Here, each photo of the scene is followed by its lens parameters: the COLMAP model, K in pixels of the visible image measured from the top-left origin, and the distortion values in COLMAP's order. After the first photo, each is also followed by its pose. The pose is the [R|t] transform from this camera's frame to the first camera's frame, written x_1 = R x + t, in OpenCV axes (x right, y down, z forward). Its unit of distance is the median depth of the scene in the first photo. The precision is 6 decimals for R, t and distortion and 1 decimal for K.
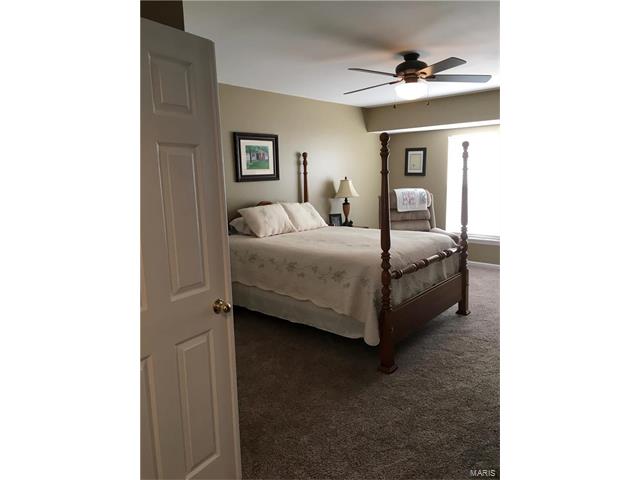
lens RADIAL K [[406.7, 0, 320.8], [0, 406.7, 243.9], [0, 0, 1]] dist [0.048640, 0.000541]
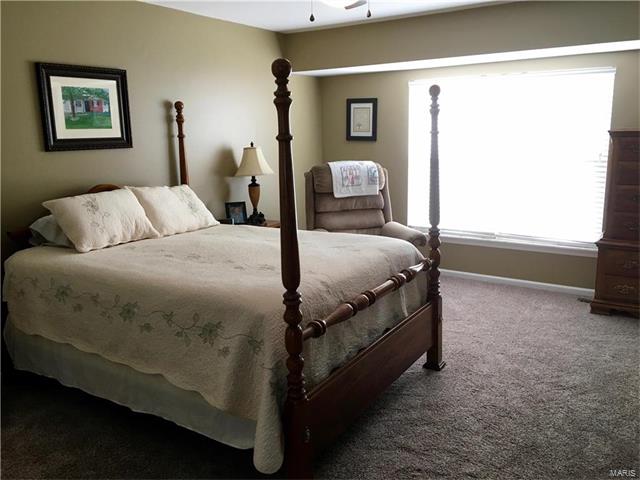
lens RADIAL K [[538.8, 0, 323.3], [0, 538.8, 243.4], [0, 0, 1]] dist [0.037838, -0.004056]
pose [[0.990803, -0.021832, 0.133543, 0.076226], [0.018173, 0.999427, 0.028550, -0.042321], [-0.134090, -0.025861, 0.990632, 0.217975]]
